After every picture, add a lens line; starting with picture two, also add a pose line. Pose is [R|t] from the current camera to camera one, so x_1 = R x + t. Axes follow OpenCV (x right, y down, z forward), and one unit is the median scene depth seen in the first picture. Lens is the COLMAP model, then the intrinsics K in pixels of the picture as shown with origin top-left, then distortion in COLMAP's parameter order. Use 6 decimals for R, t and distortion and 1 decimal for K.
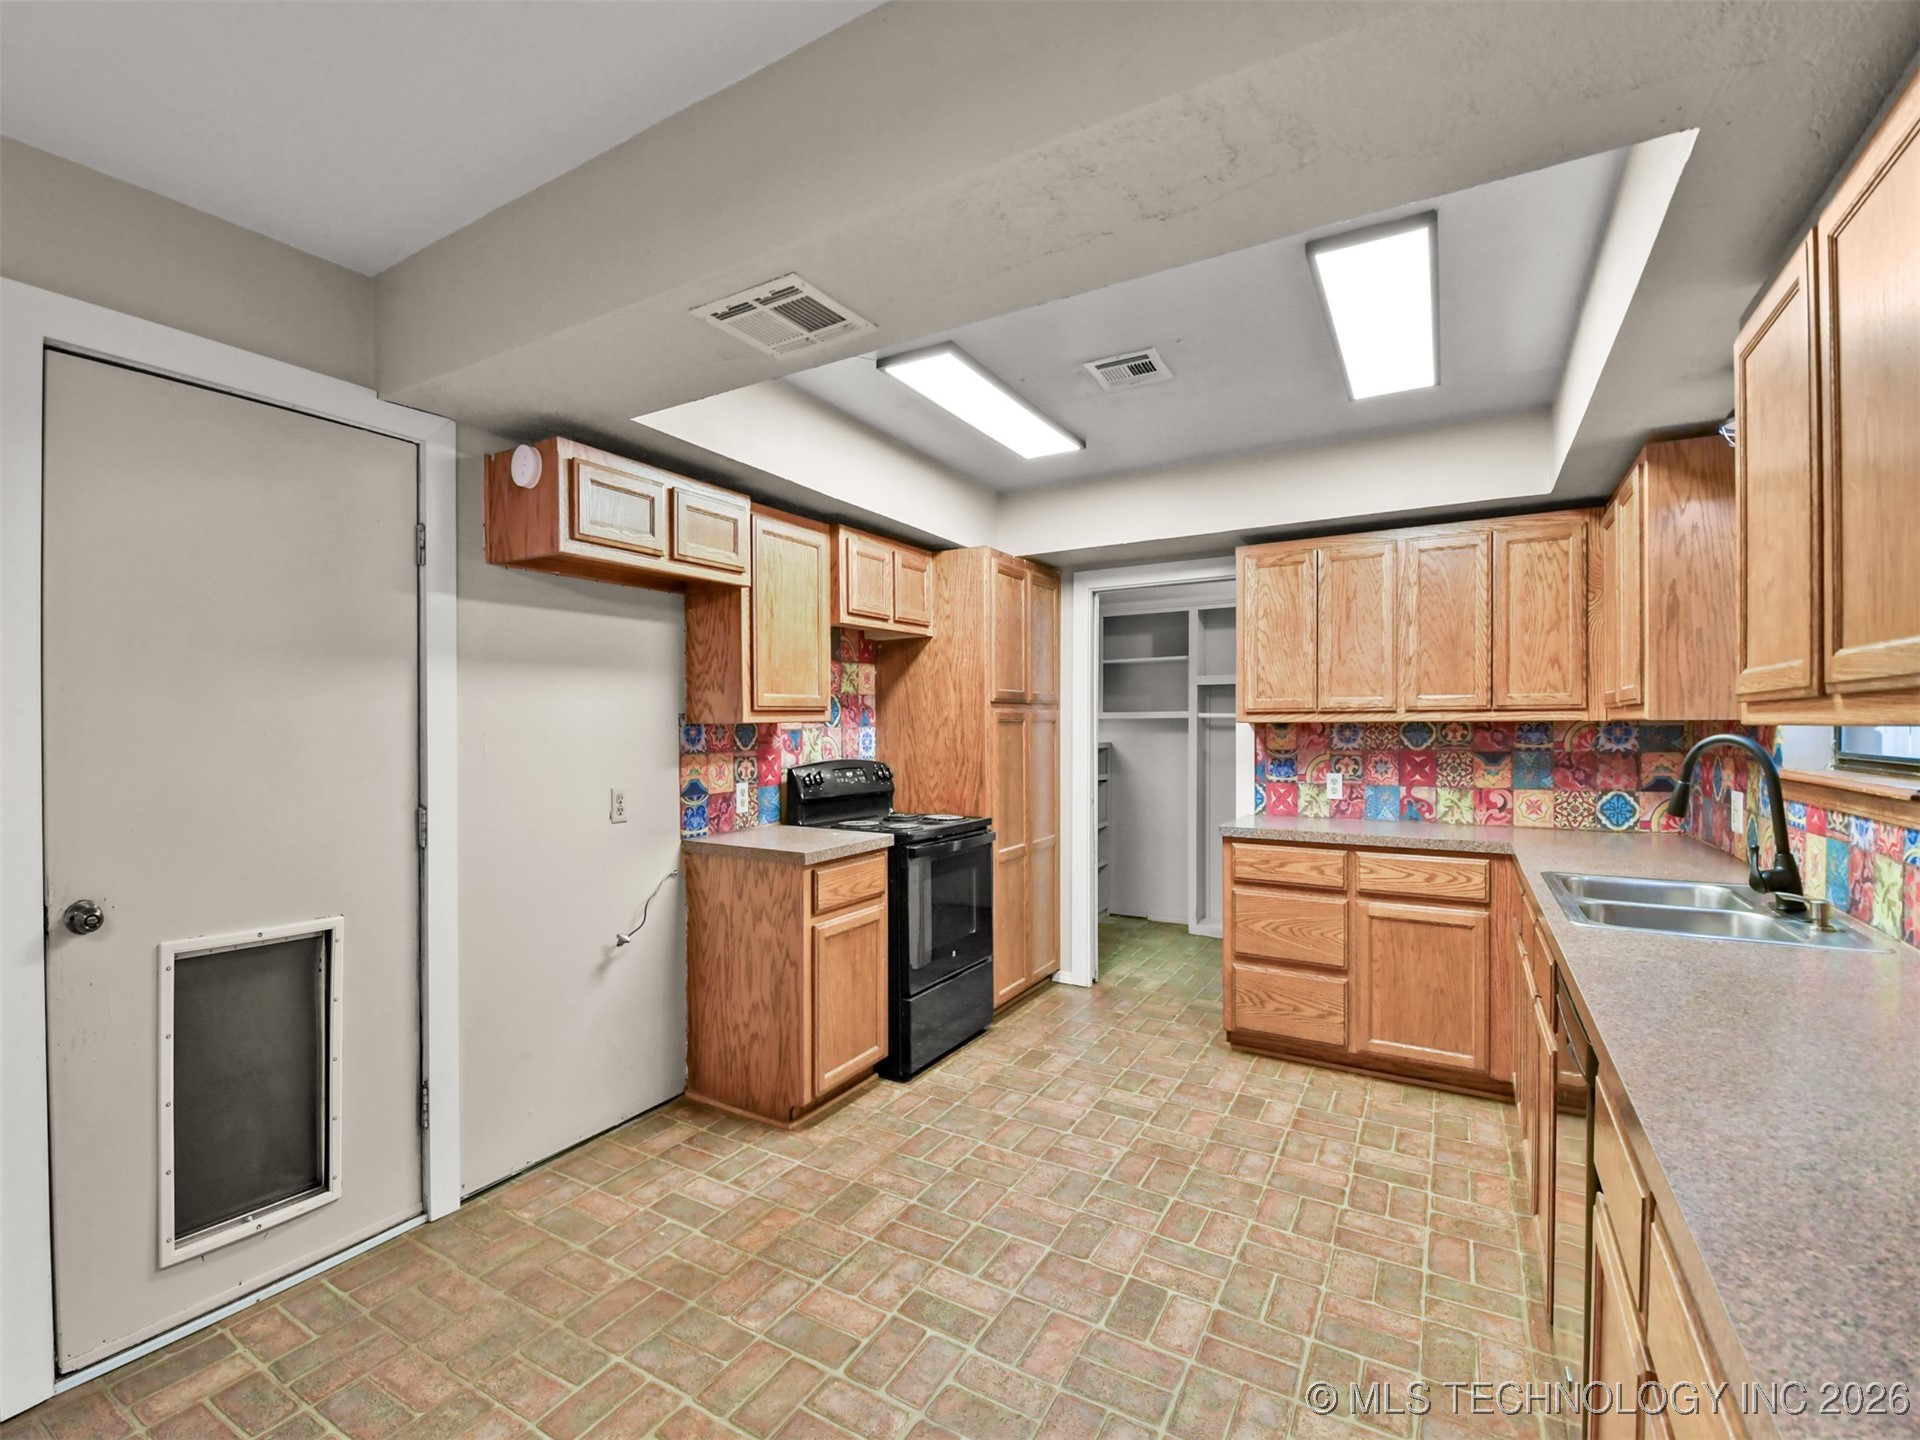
lens RADIAL K [[855.1, 0, 926.2], [0, 855.1, 728.2], [0, 0, 1]] dist [0.002423, -0.000415]
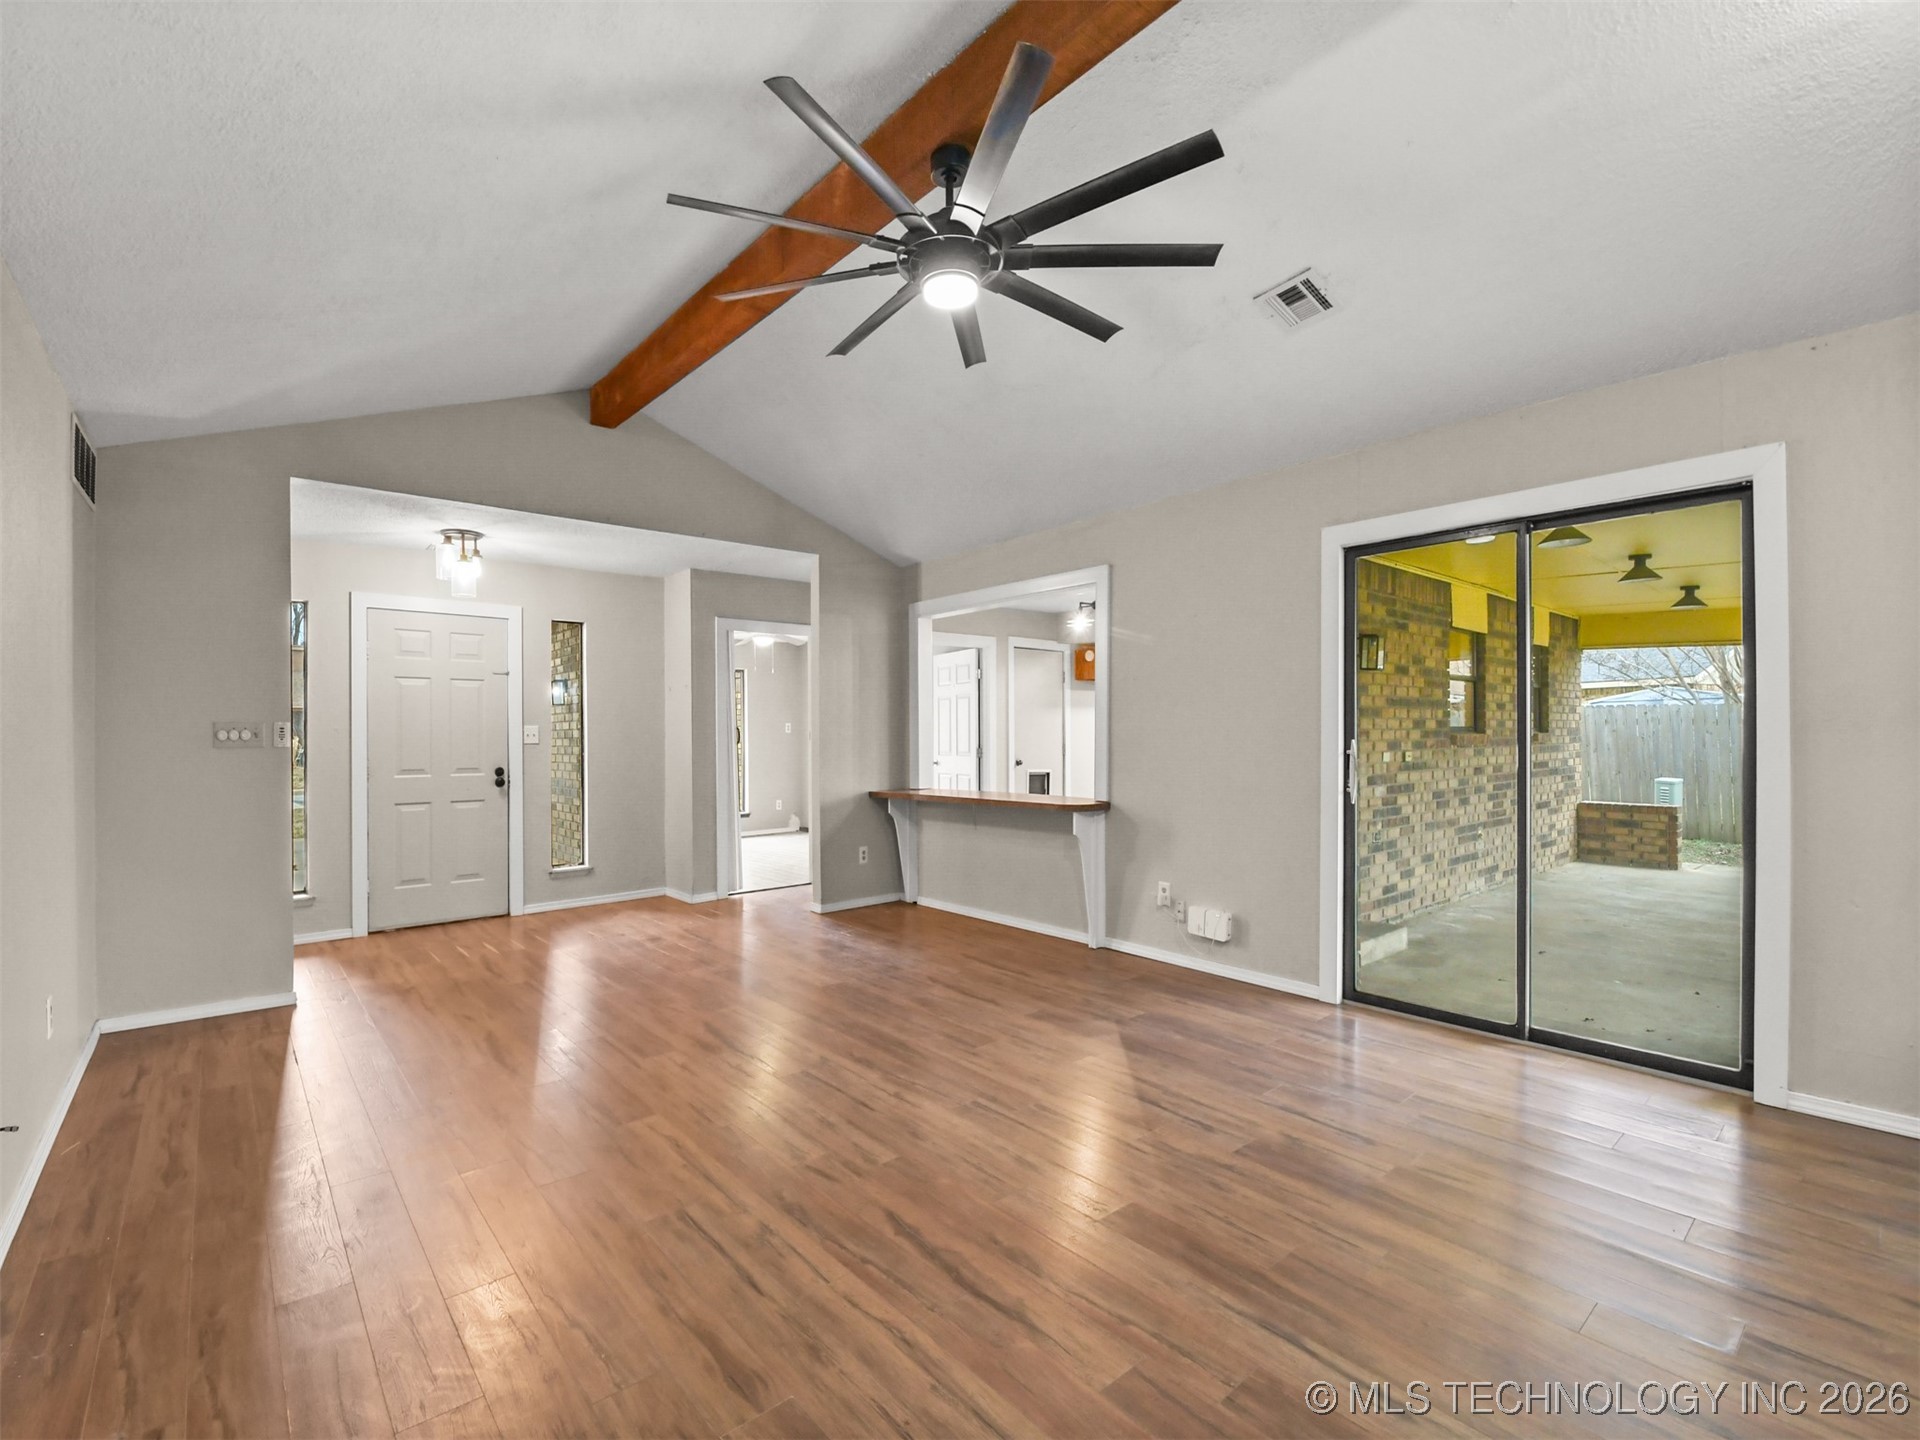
lens RADIAL K [[855.1, 0, 961.9], [0, 855.1, 725.3], [0, 0, 1]] dist [0.002423, -0.000415]
pose [[0.951412, -0.012228, -0.307679, 0.120001], [0.007900, 0.999852, -0.015309, 0.044158], [0.307821, 0.012134, 0.951367, -2.047321]]
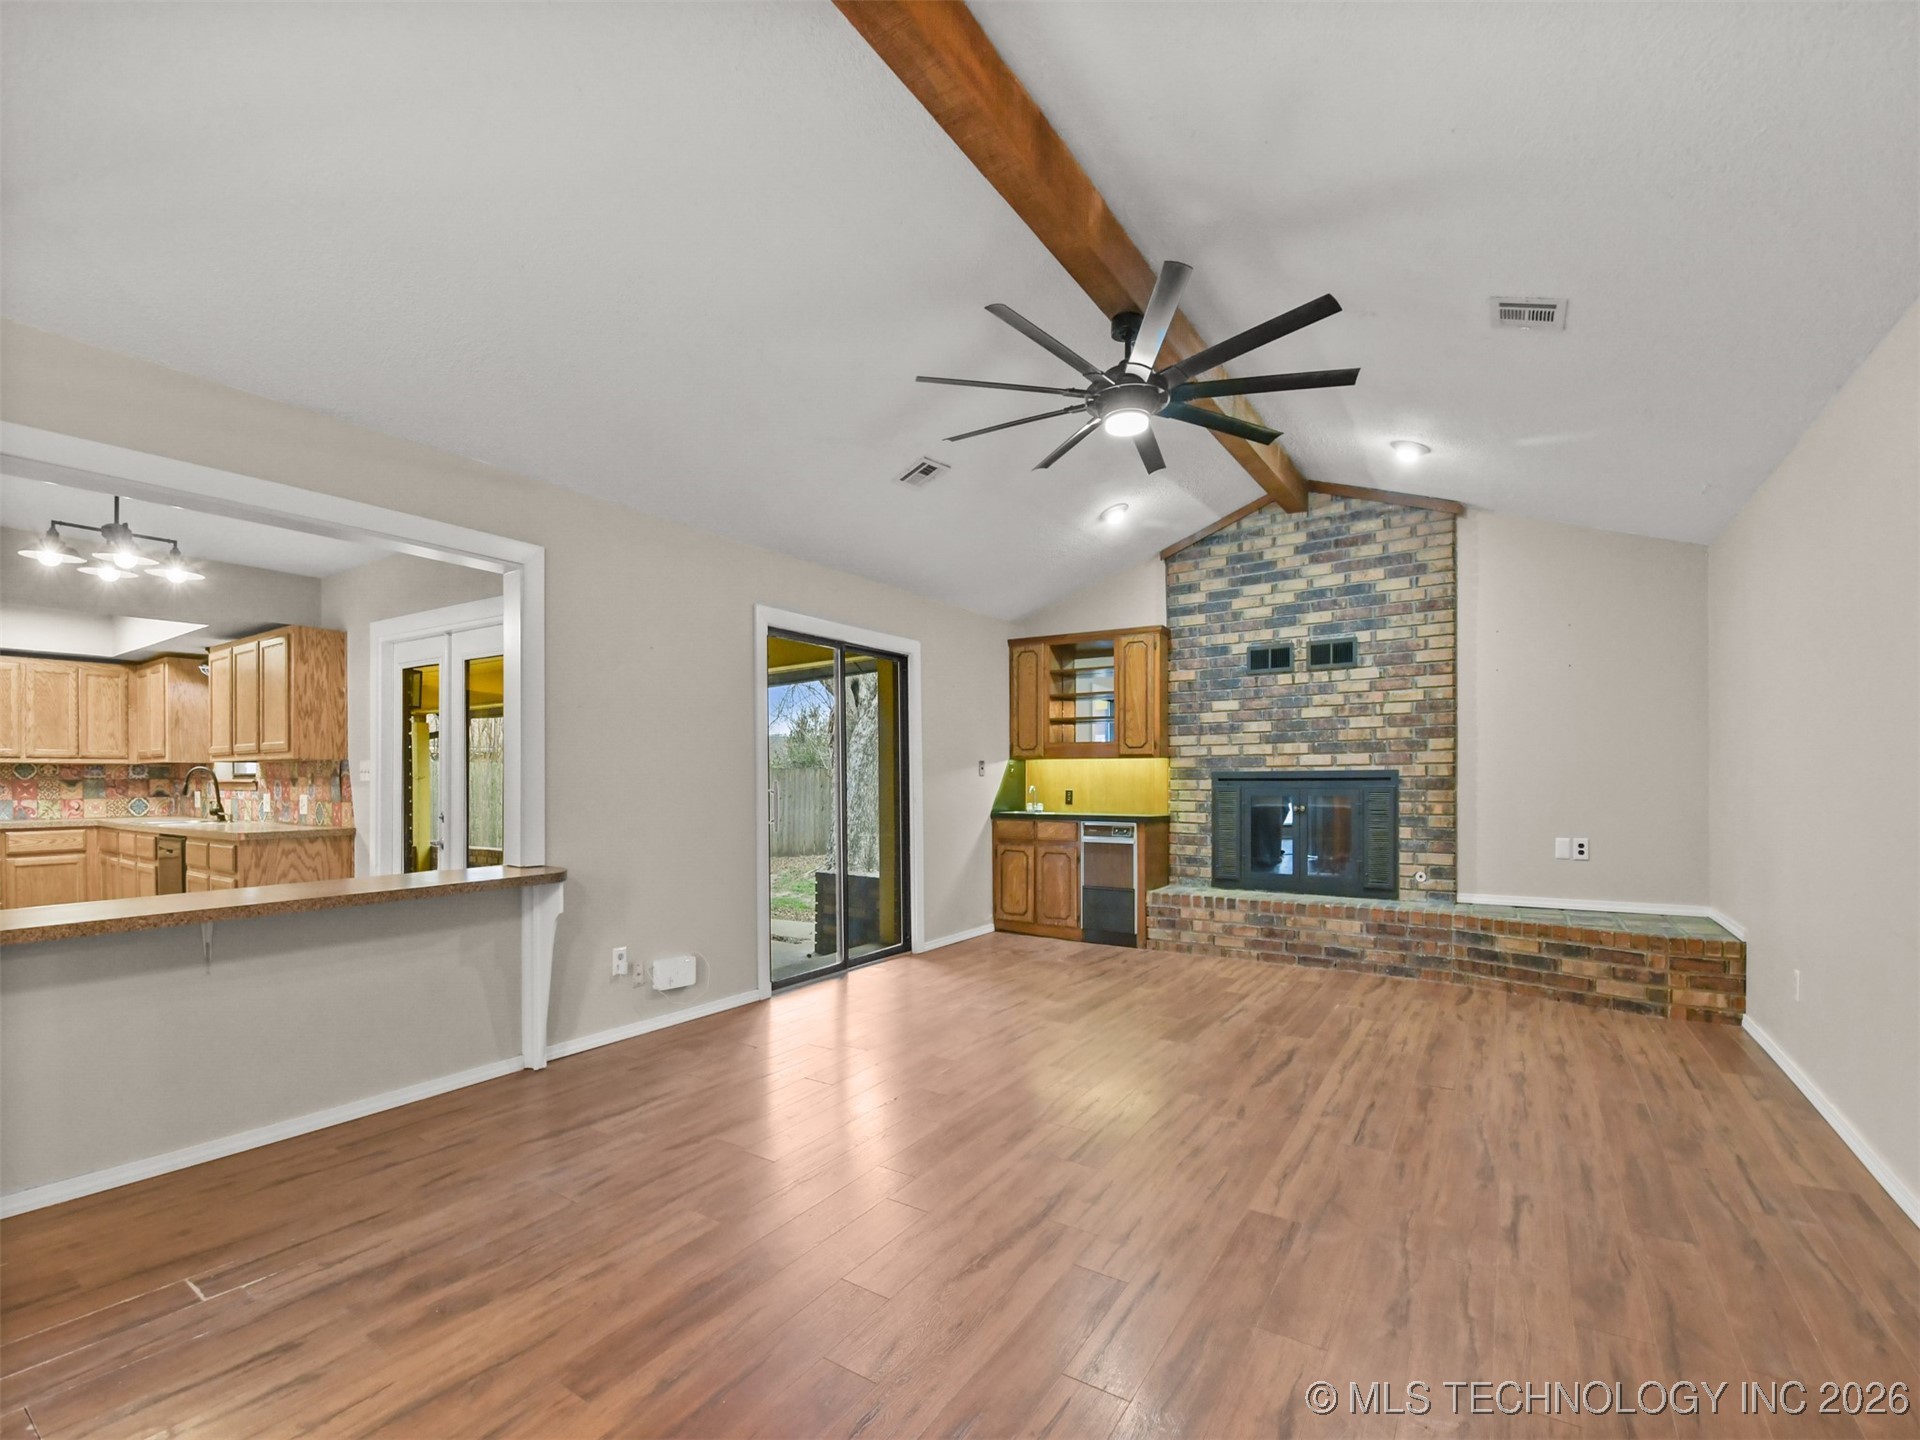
lens RADIAL K [[855.1, 0, 893.9], [0, 855.1, 784.6], [0, 0, 1]] dist [0.002423, -0.000415]
pose [[0.077924, -0.003951, 0.996951, -1.203063], [0.008208, 0.999961, 0.003322, 0.051440], [-0.996926, 0.007924, 0.077954, -1.067382]]
